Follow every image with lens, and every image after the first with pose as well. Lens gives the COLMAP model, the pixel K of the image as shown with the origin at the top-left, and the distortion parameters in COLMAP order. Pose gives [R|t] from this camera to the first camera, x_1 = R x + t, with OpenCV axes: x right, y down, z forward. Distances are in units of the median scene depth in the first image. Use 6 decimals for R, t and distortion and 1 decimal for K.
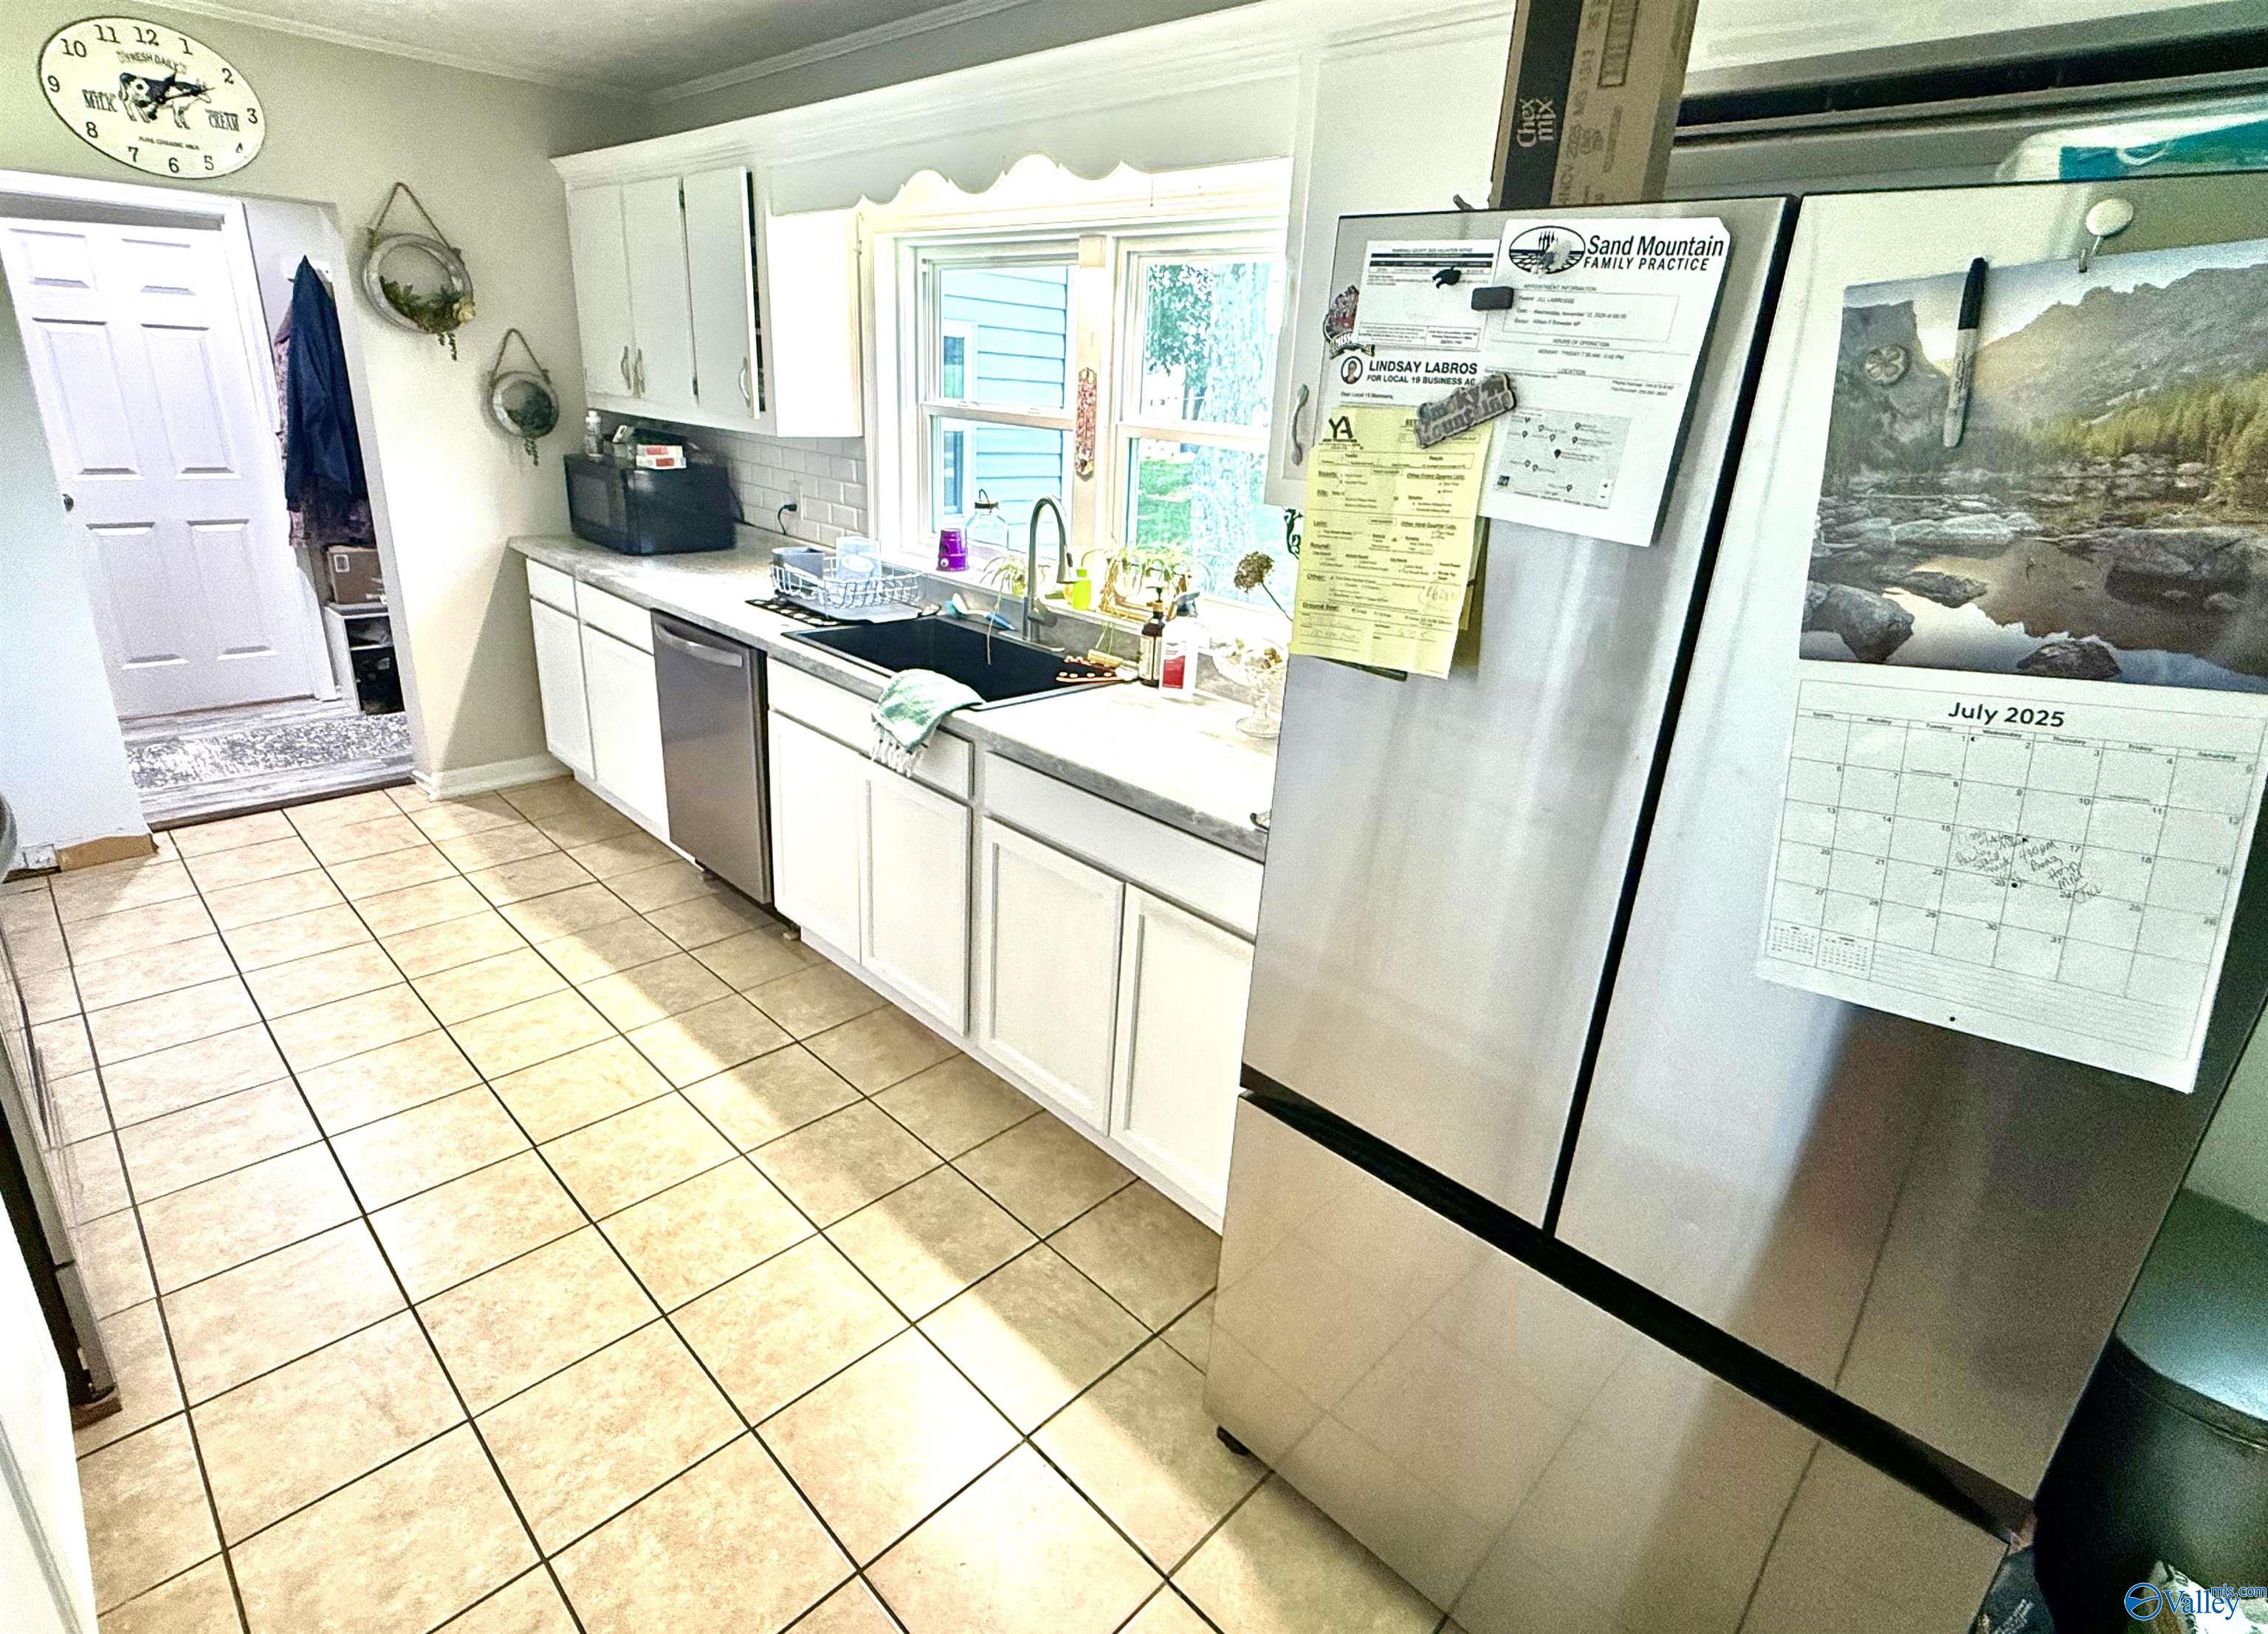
lens RADIAL K [[1126.9, 0, 1142.6], [0, 1126.9, 782.3], [0, 0, 1]] dist [0.001235, -0.001246]
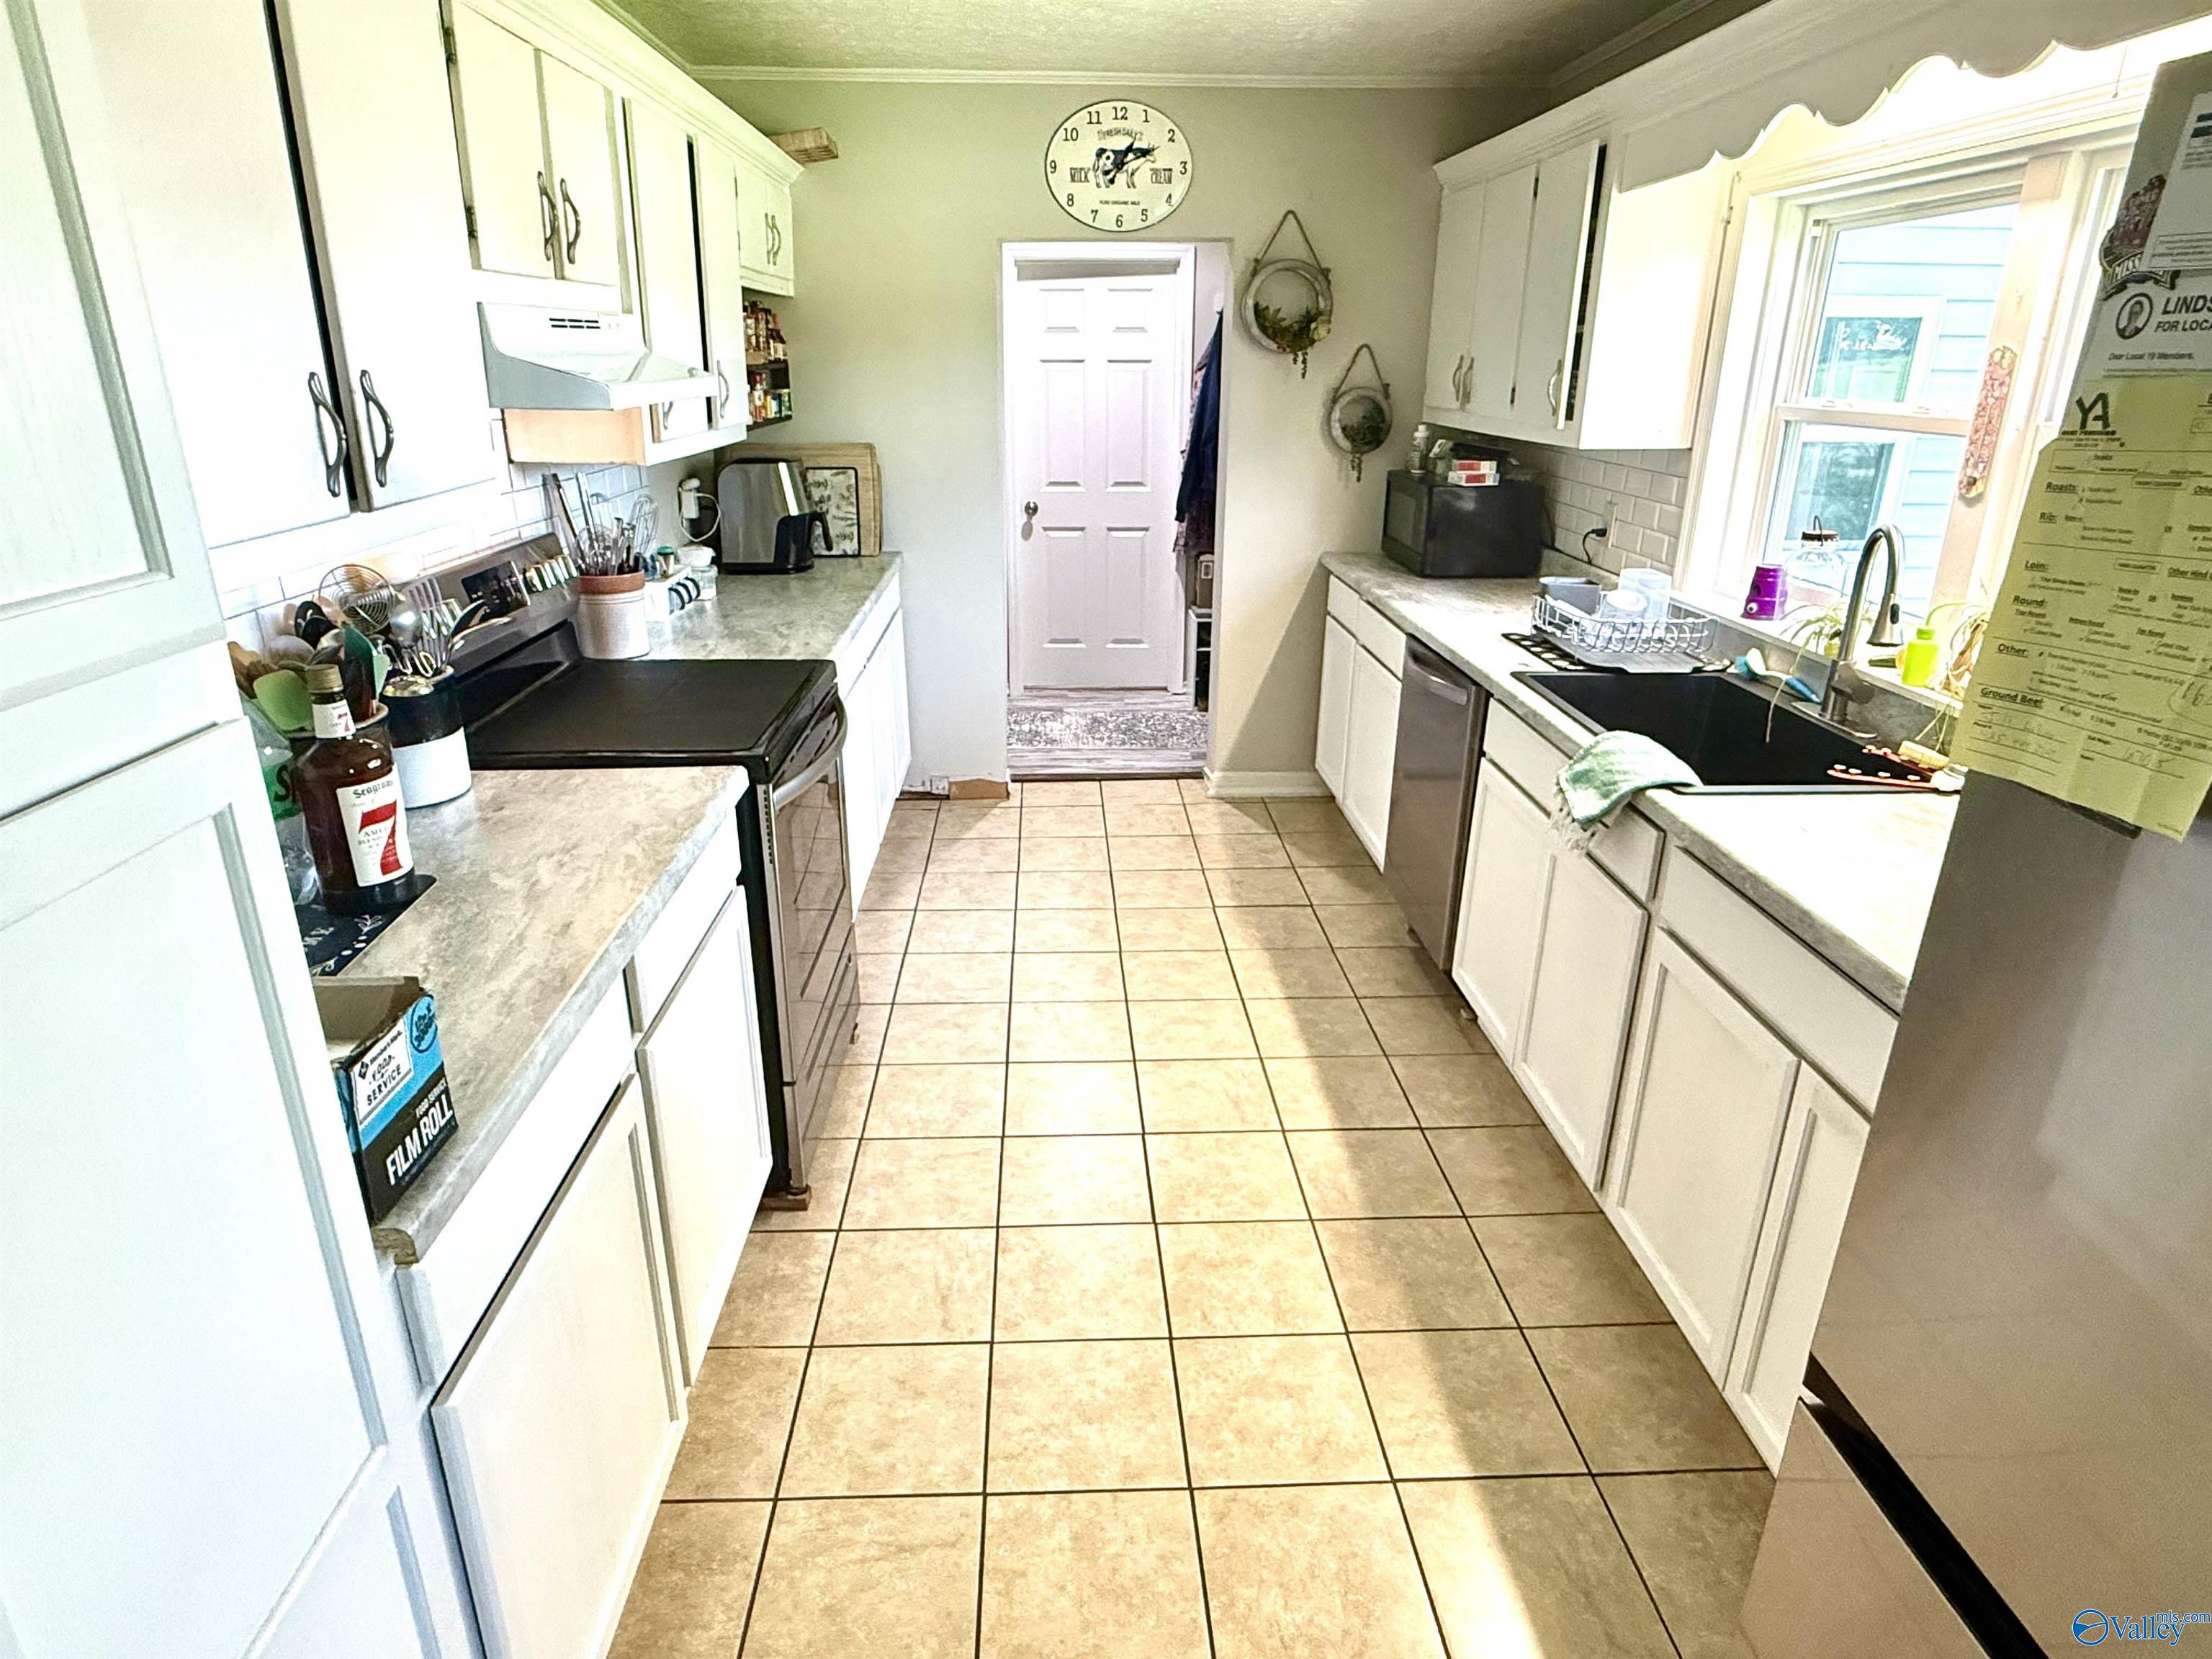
lens RADIAL K [[1272.0, 0, 1103.6], [0, 1272.0, 828.0], [0, 0, 1]] dist [-0.000311, -0.000465]
pose [[0.725255, 0.188218, -0.662254, 0.115154], [-0.197129, 0.978403, 0.062188, -0.012244], [0.659656, 0.085447, 0.746695, 0.059916]]
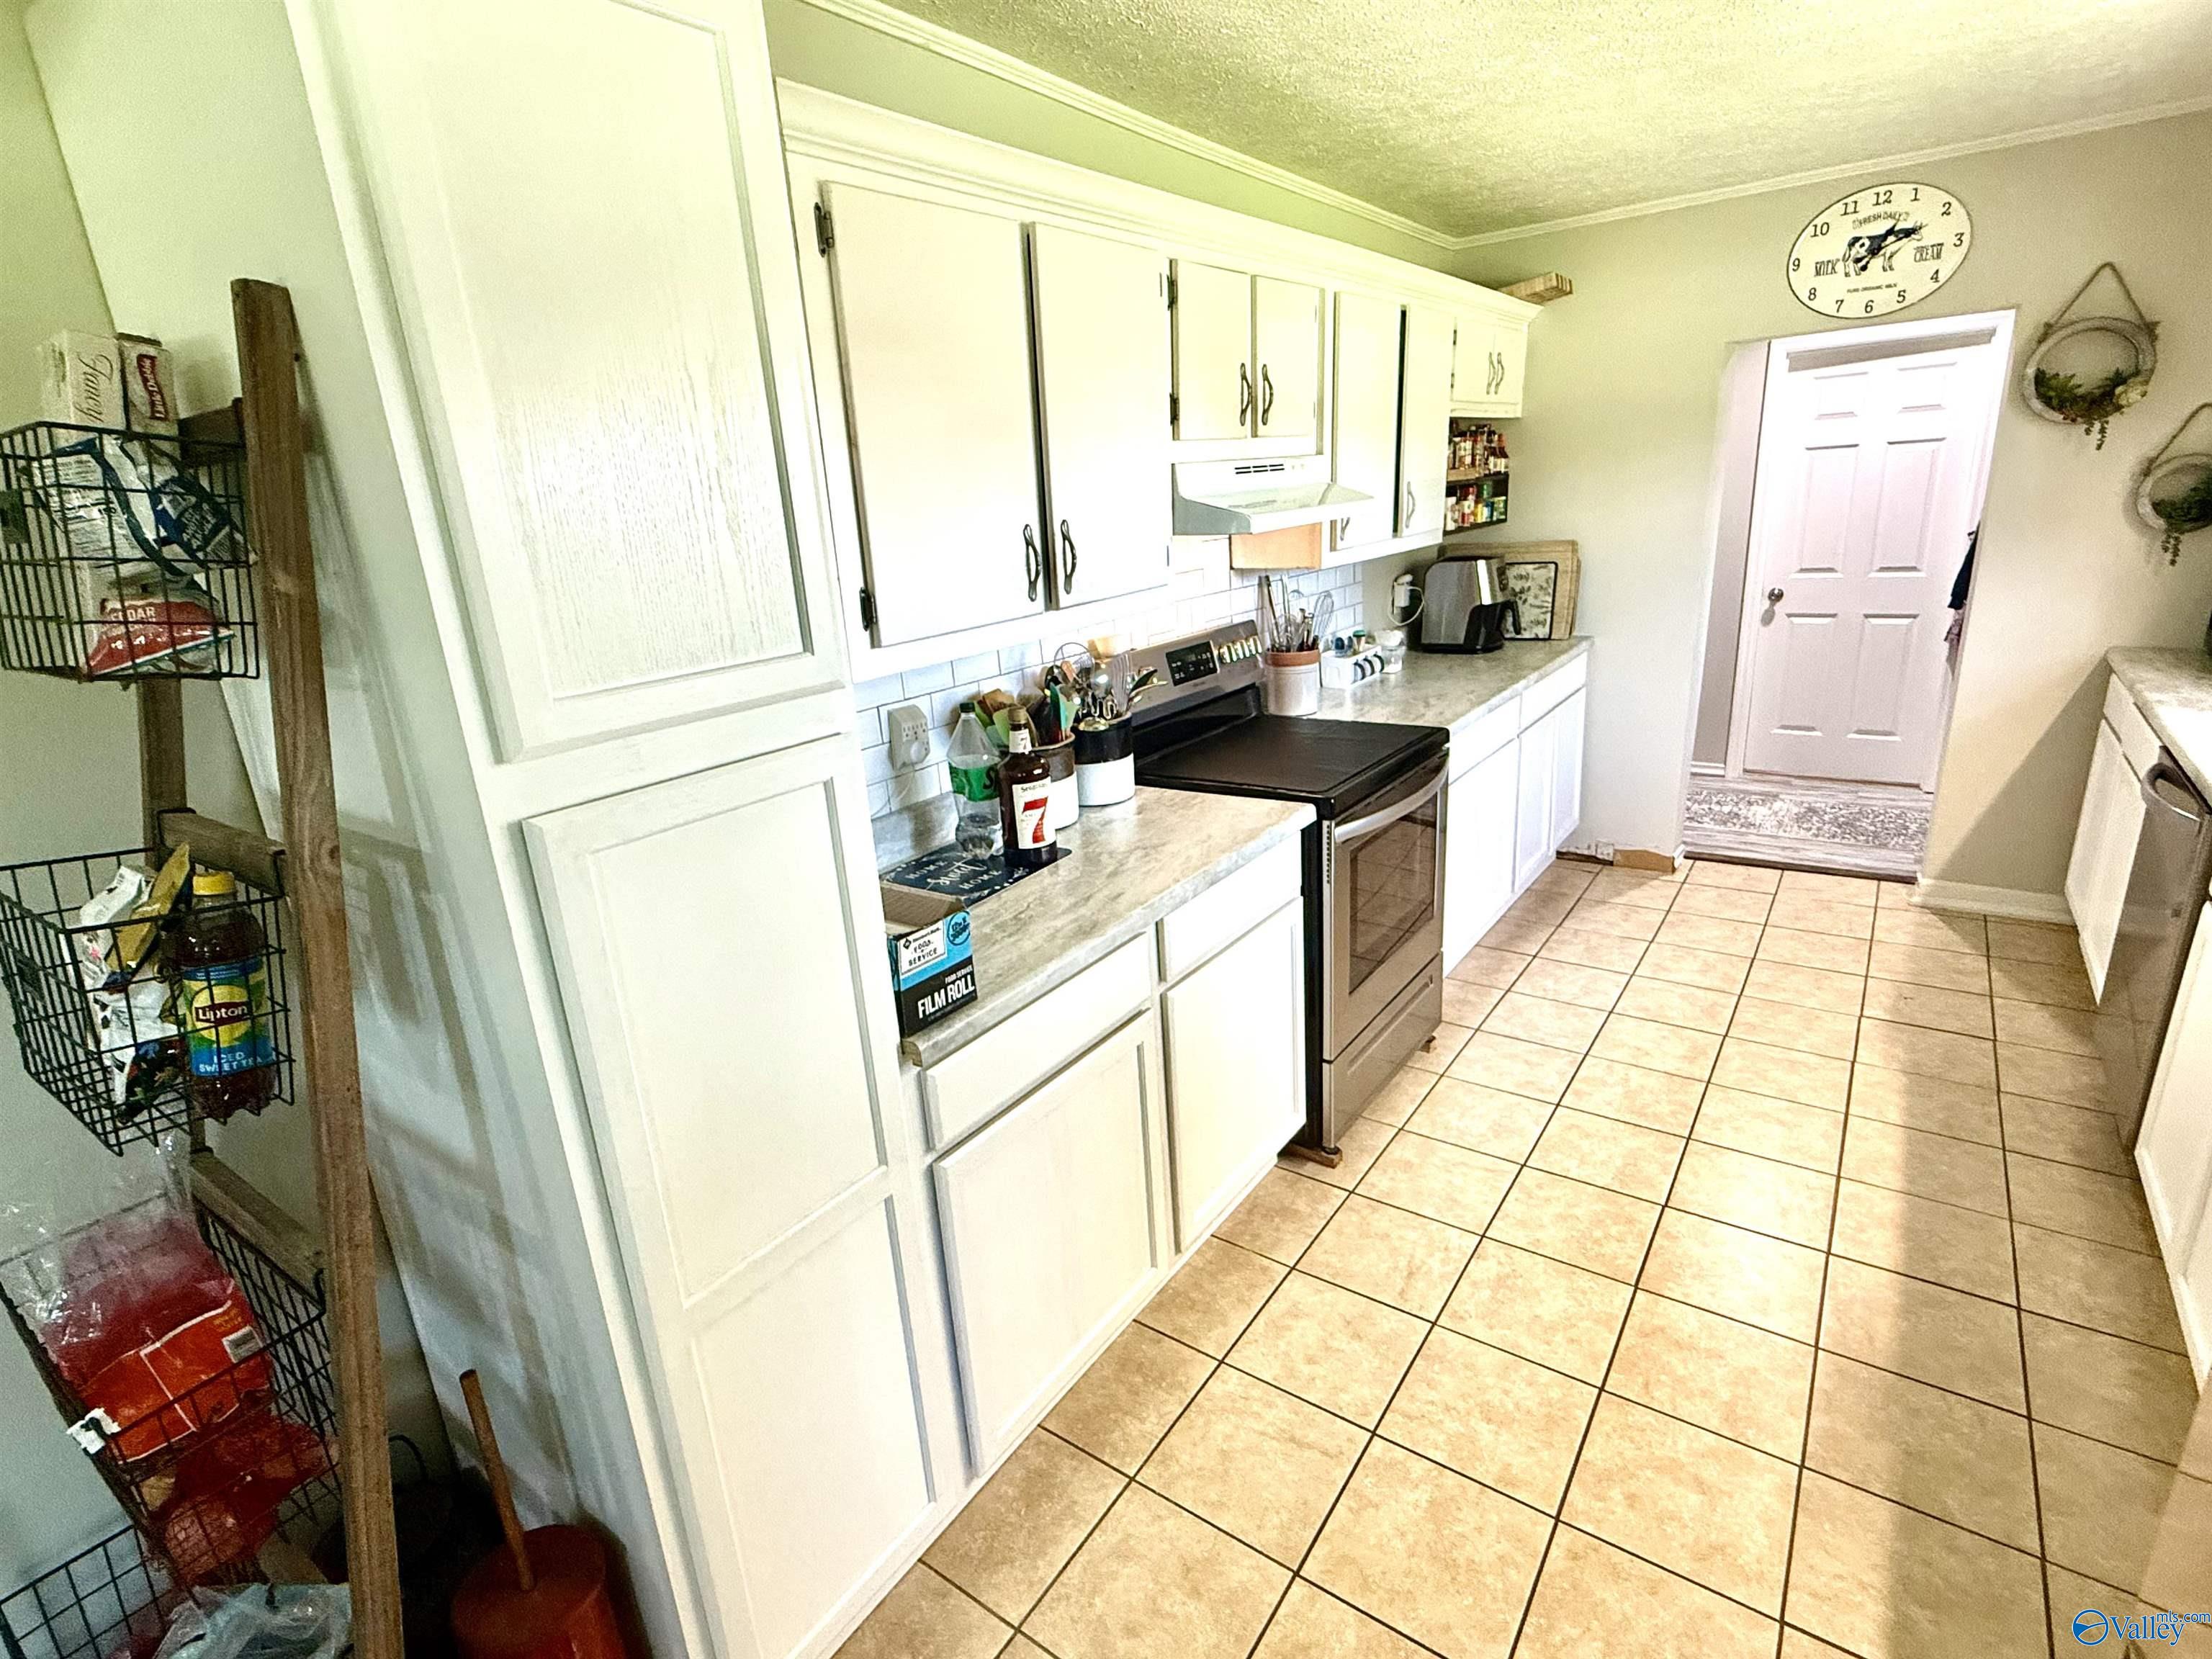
lens RADIAL K [[1097.6, 0, 1092.7], [0, 1097.6, 832.4], [0, 0, 1]] dist [0.001195, -0.002416]
pose [[0.130883, 0.231013, -0.964107, 0.229488], [-0.259516, 0.946547, 0.191575, -0.050986], [0.956829, 0.225128, 0.183839, 0.159322]]
